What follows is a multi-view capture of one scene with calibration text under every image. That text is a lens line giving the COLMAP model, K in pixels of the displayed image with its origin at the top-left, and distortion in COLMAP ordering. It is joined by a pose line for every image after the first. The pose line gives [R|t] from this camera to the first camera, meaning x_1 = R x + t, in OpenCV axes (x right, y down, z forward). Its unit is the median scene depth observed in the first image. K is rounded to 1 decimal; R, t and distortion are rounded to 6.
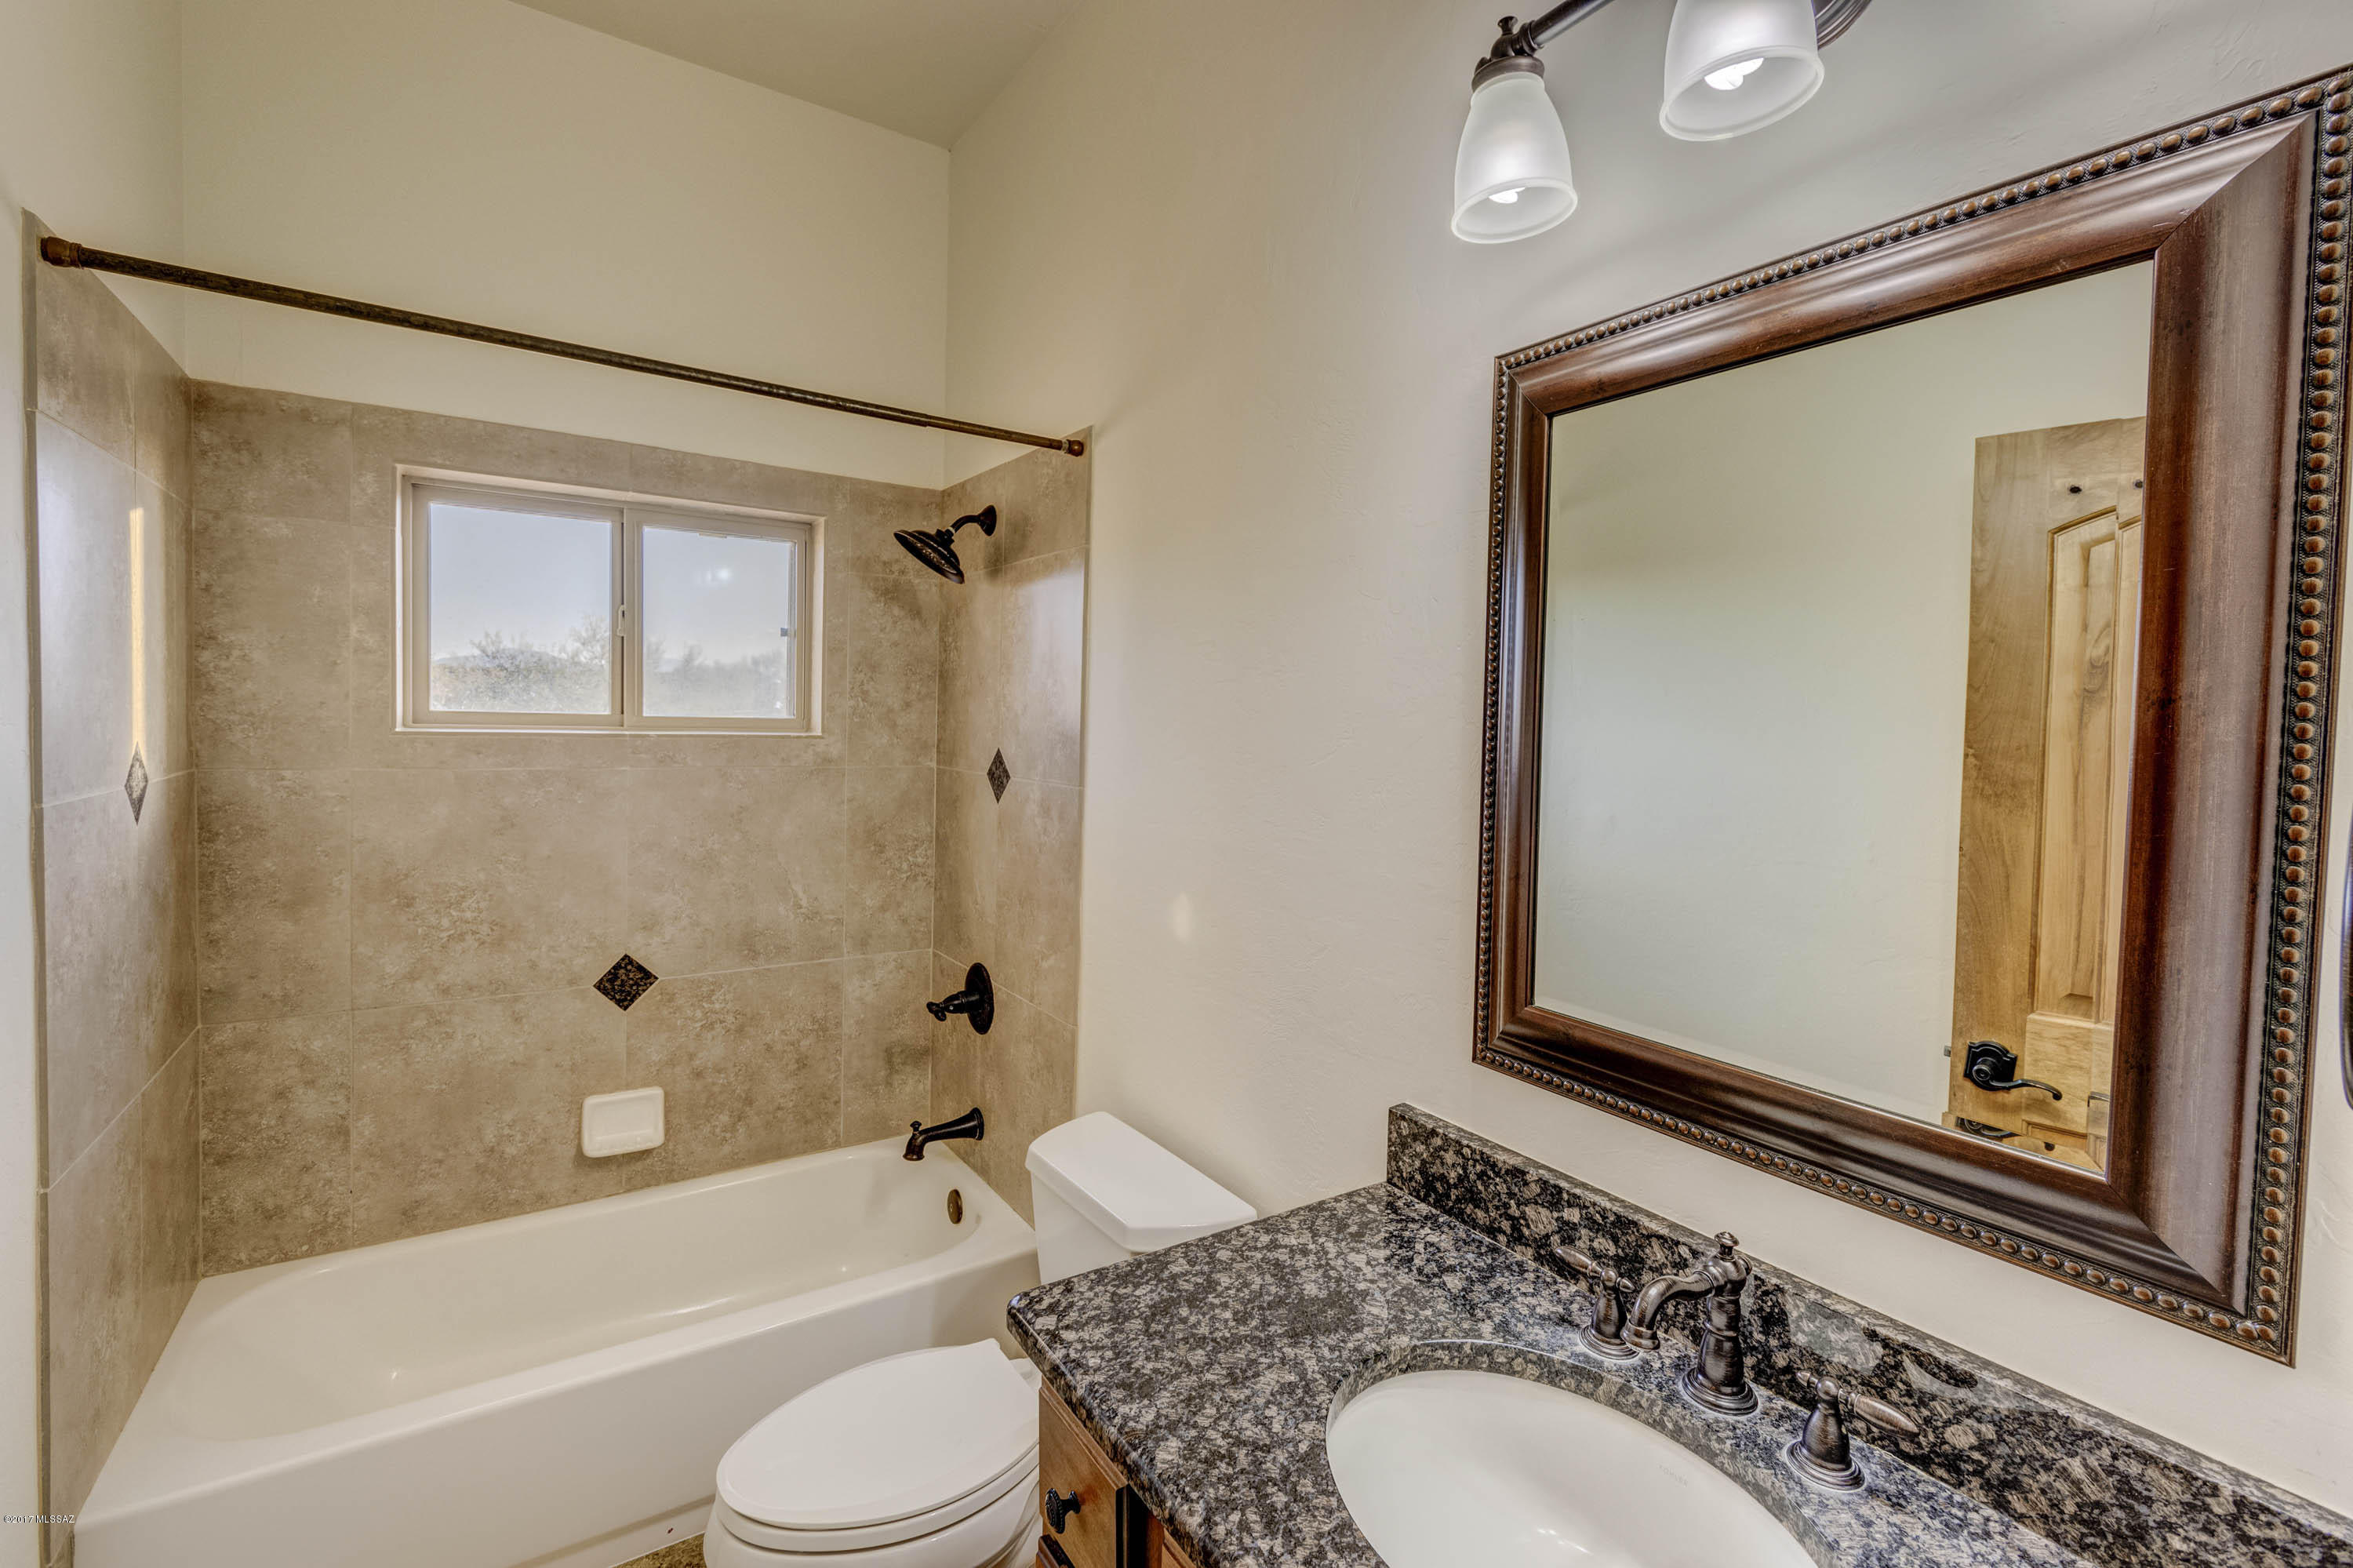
lens RADIAL K [[1043.7, 0, 1195.6], [0, 1043.7, 752.0], [0, 0, 1]] dist [-0.000985, 0.000366]
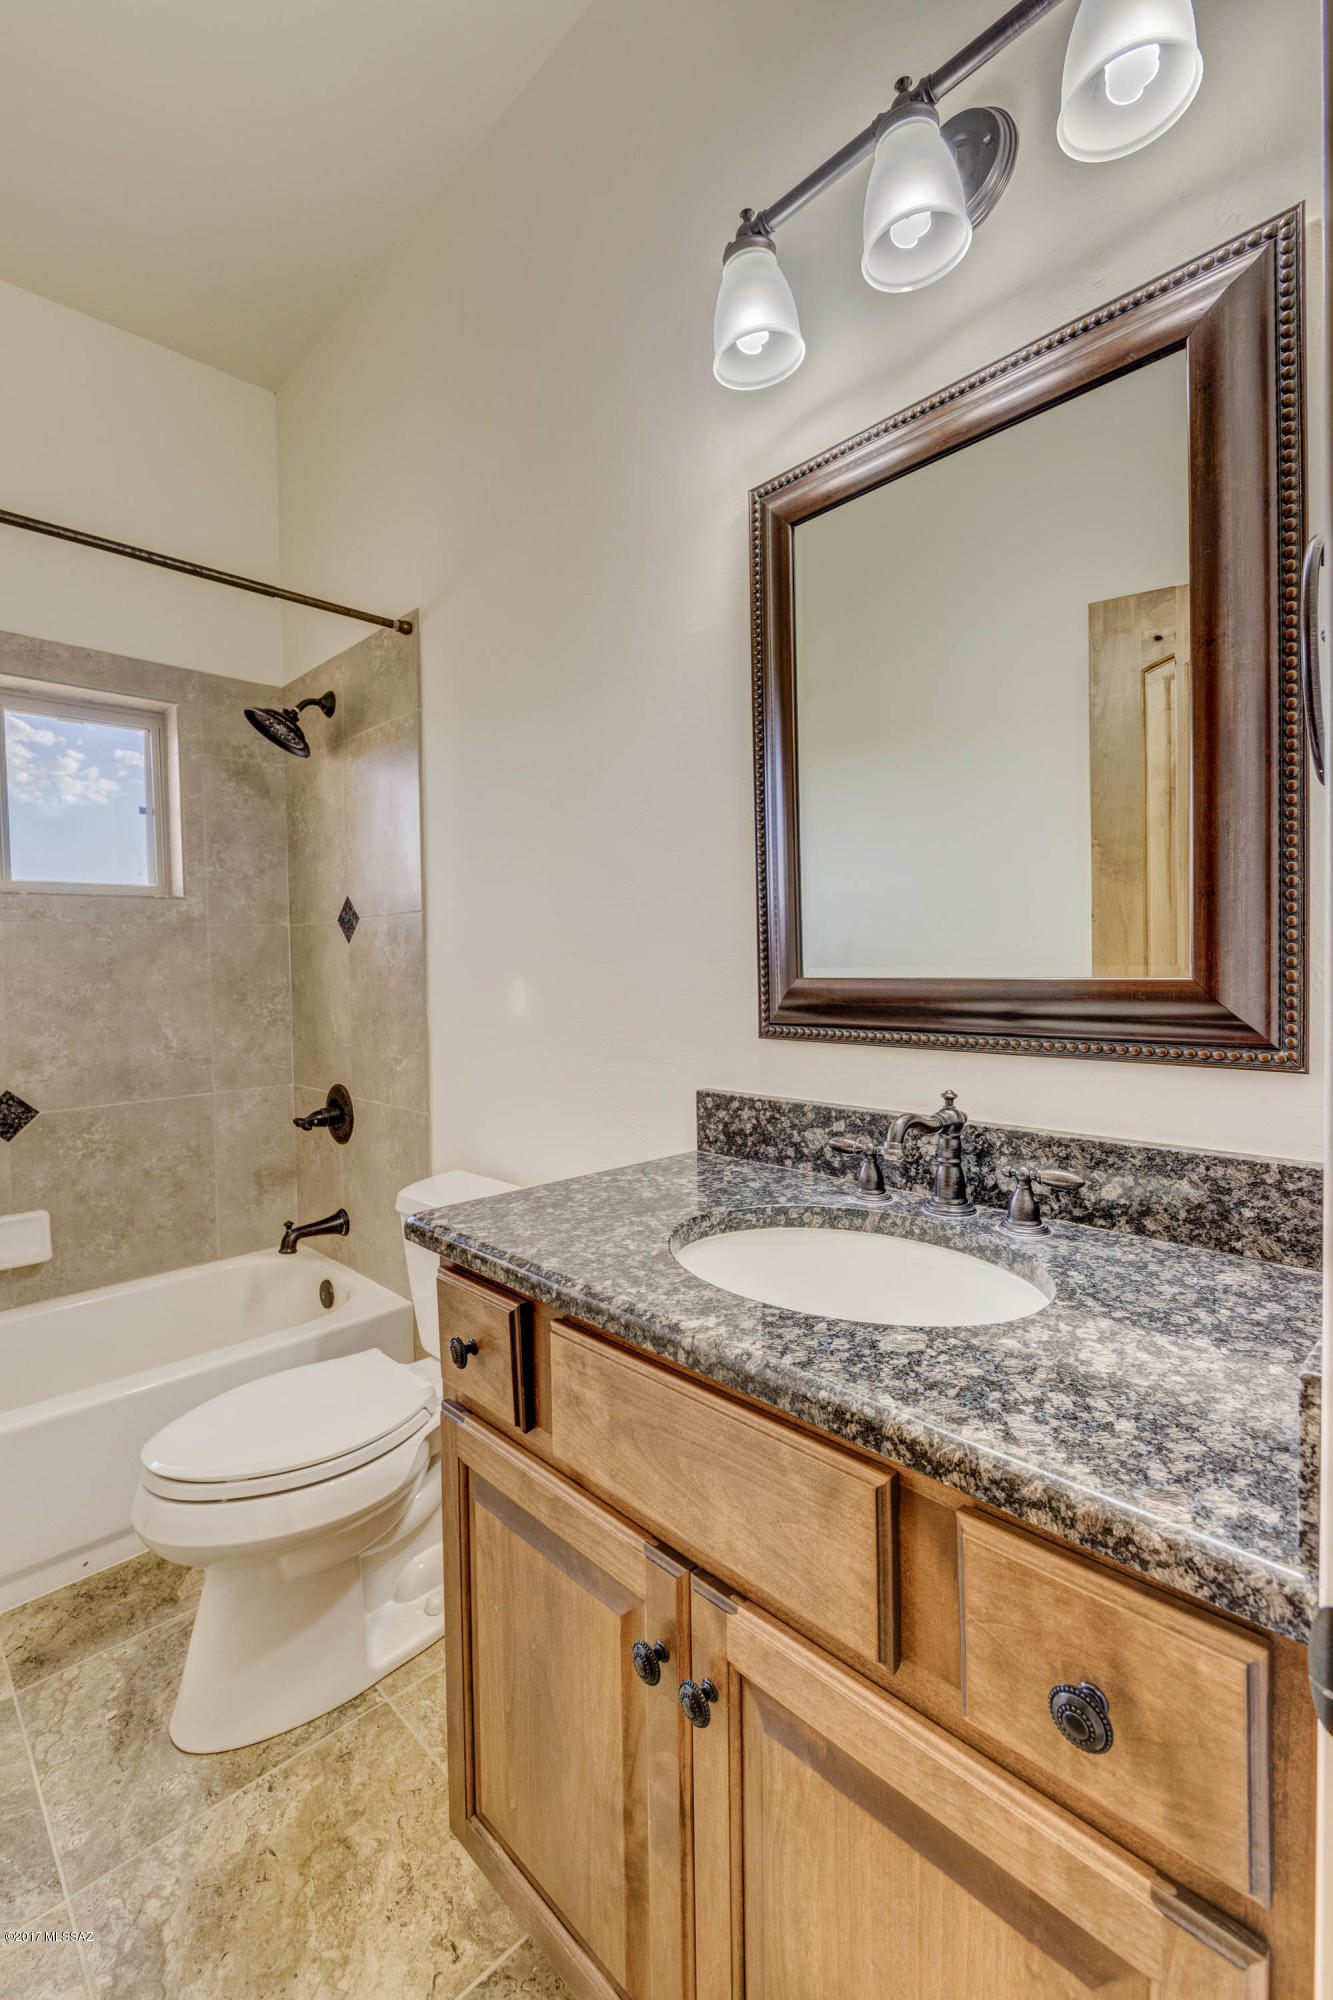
lens RADIAL K [[879.8, 0, 641.7], [0, 879.8, 978.3], [0, 0, 1]] dist [0.004123, -0.005061]
pose [[0.986381, -0.048769, 0.157081, -0.033744], [0.050146, 0.998730, -0.004812, 0.165598], [-0.156646, 0.012624, 0.987574, -0.040575]]
